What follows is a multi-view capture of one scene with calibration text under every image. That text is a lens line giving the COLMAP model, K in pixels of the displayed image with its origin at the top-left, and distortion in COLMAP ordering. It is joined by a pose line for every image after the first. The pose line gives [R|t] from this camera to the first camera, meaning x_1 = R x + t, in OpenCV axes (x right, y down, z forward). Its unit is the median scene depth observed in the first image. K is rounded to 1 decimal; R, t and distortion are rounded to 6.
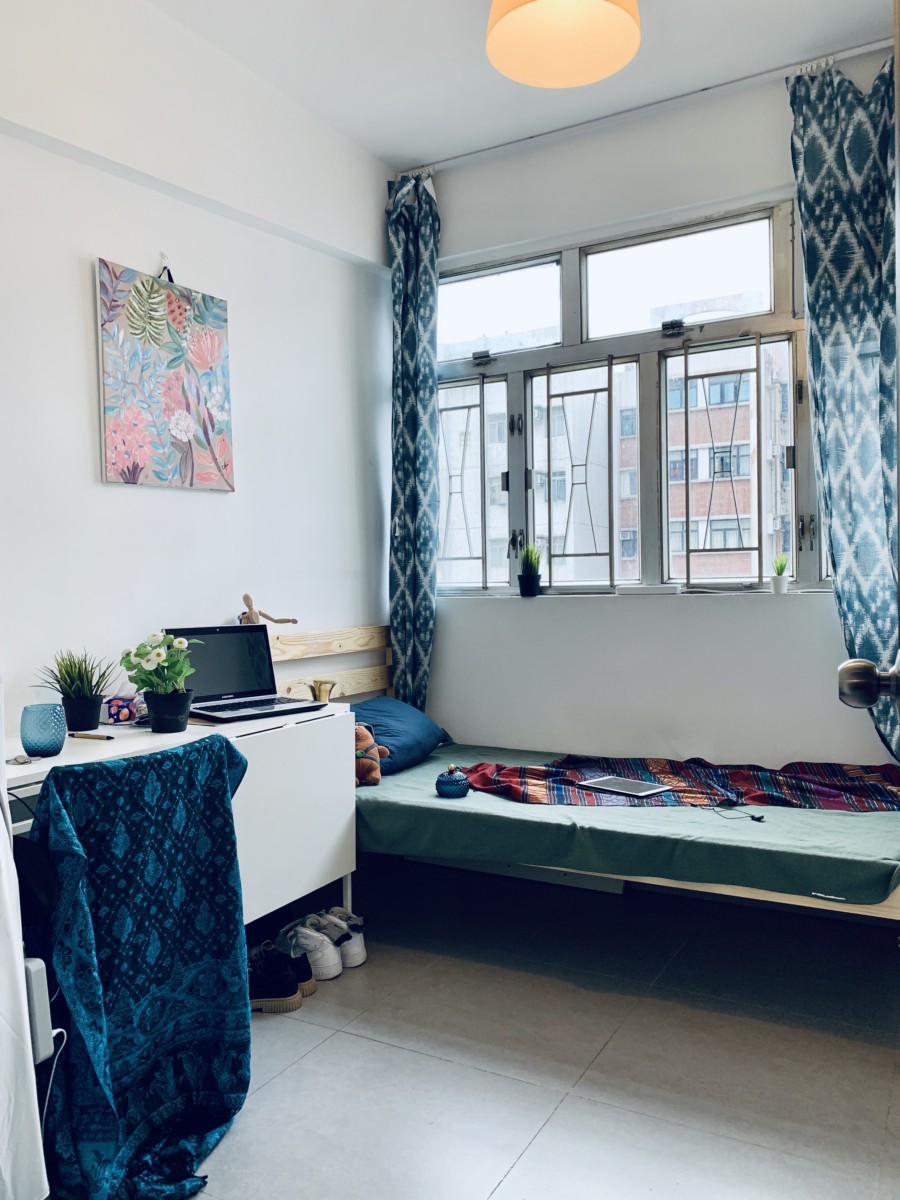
lens RADIAL K [[917.1, 0, 452.1], [0, 917.1, 598.2], [0, 0, 1]] dist [0.038632, -0.043856]
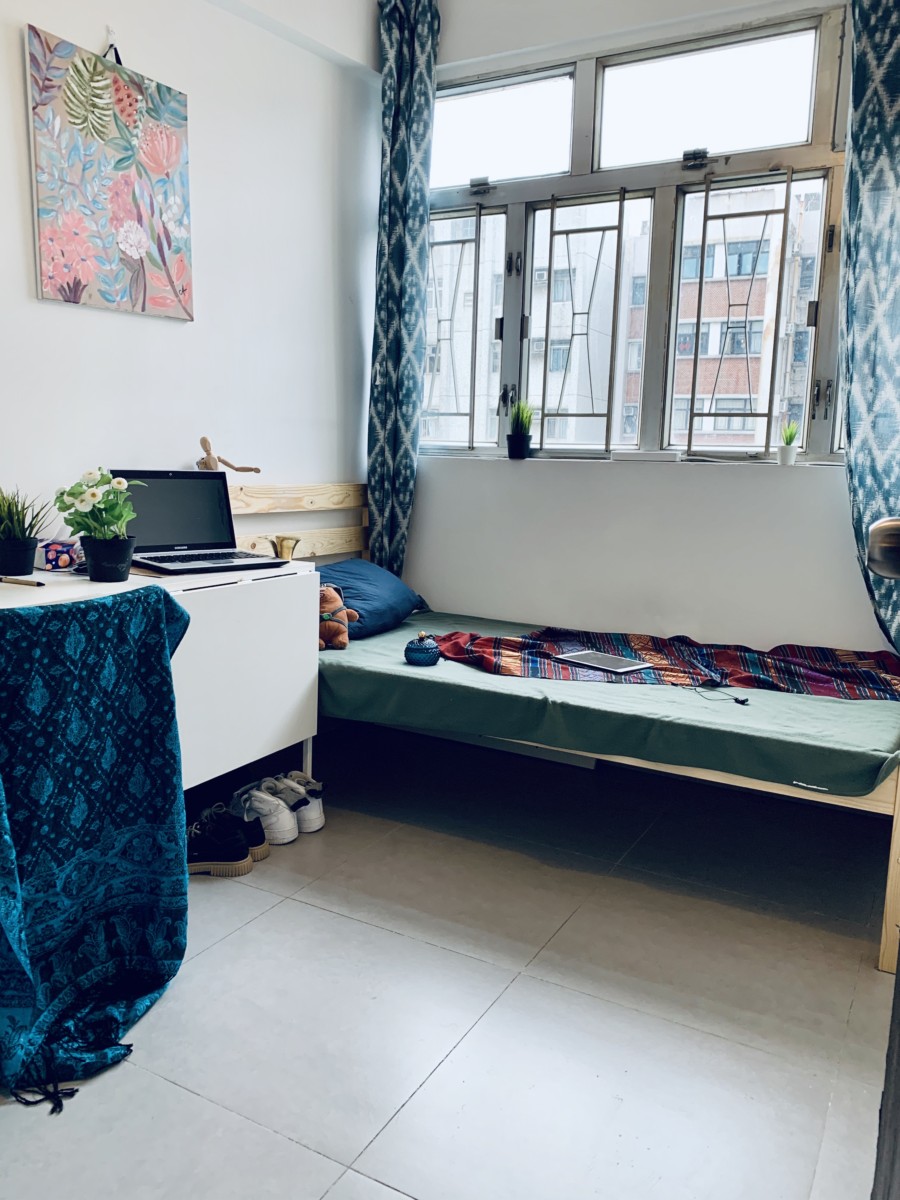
lens RADIAL K [[917.1, 0, 454.8], [0, 917.1, 595.9], [0, 0, 1]] dist [0.038632, -0.043856]
pose [[0.998901, 0.045367, 0.011800, 0.018477], [-0.046550, 0.989643, 0.135792, 0.014531], [-0.005518, -0.136192, 0.990667, 0.068666]]
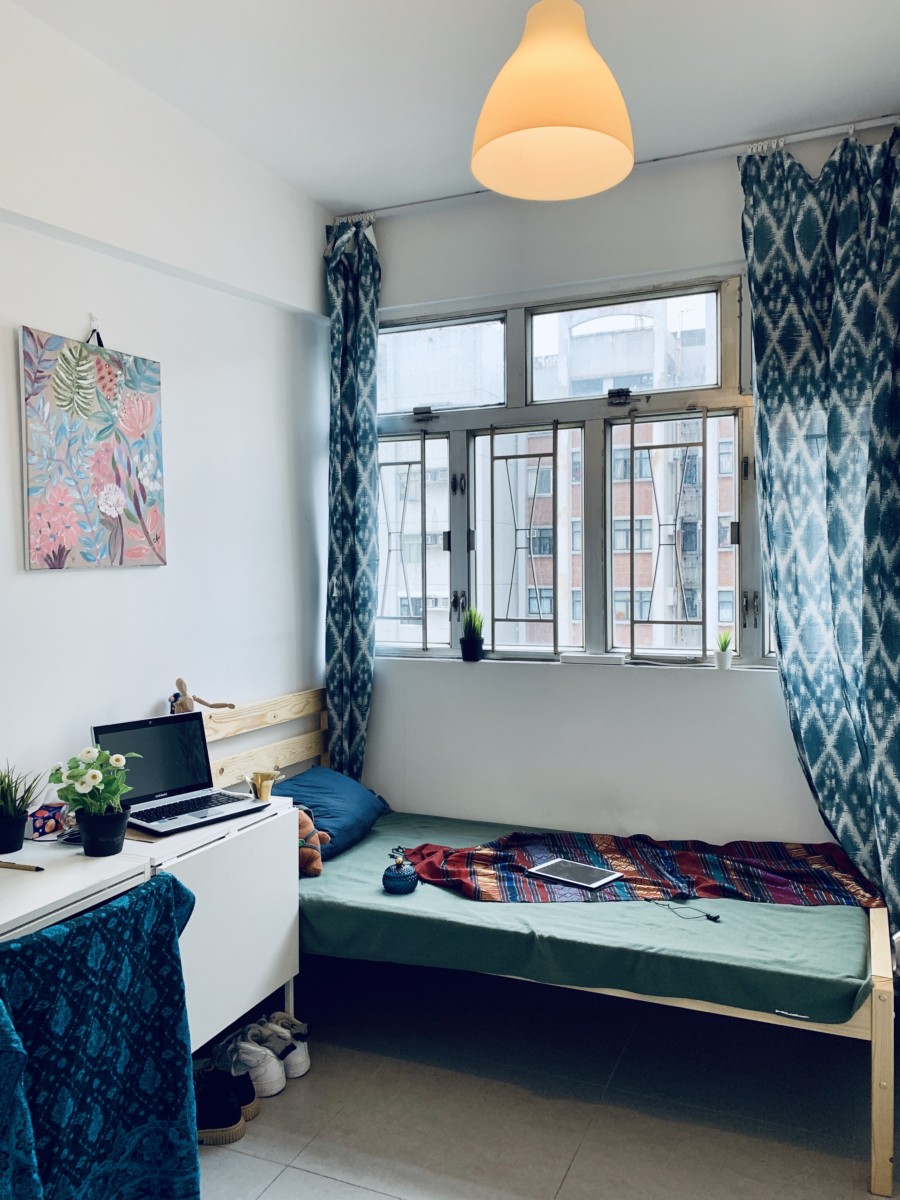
lens RADIAL K [[917.1, 0, 452.7], [0, 917.1, 595.8], [0, 0, 1]] dist [0.038632, -0.043856]
pose [[0.994607, 0.006489, 0.103511, -0.042670], [-0.007346, 0.999942, 0.007907, -0.091597], [-0.103454, -0.008624, 0.994597, 0.035843]]
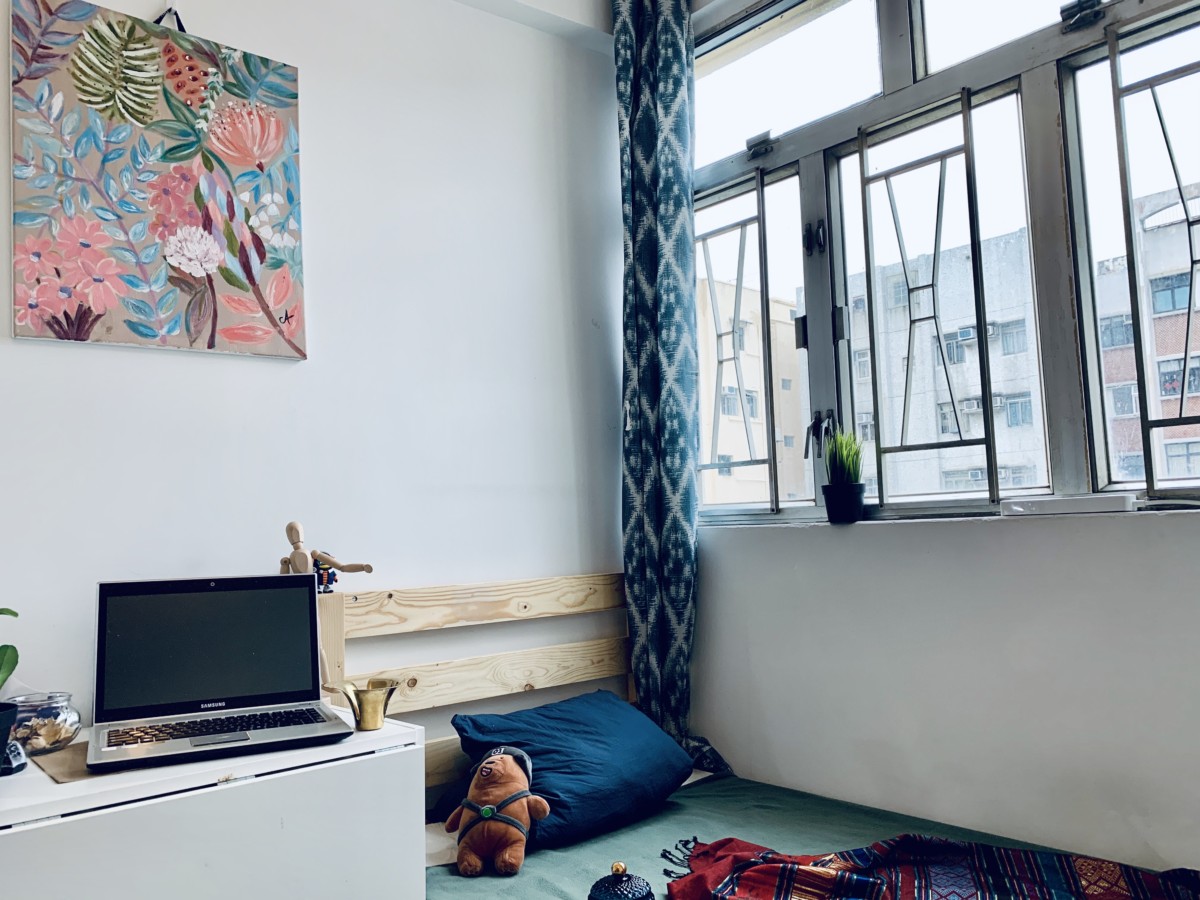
lens RADIAL K [[917.1, 0, 601.6], [0, 917.1, 448.2], [0, 0, 1]] dist [0.038632, -0.043856]
pose [[0.948606, -0.041615, -0.313712, 0.142988], [0.010545, 0.994922, -0.100094, 0.008922], [0.316285, 0.091642, 0.944228, 0.464974]]
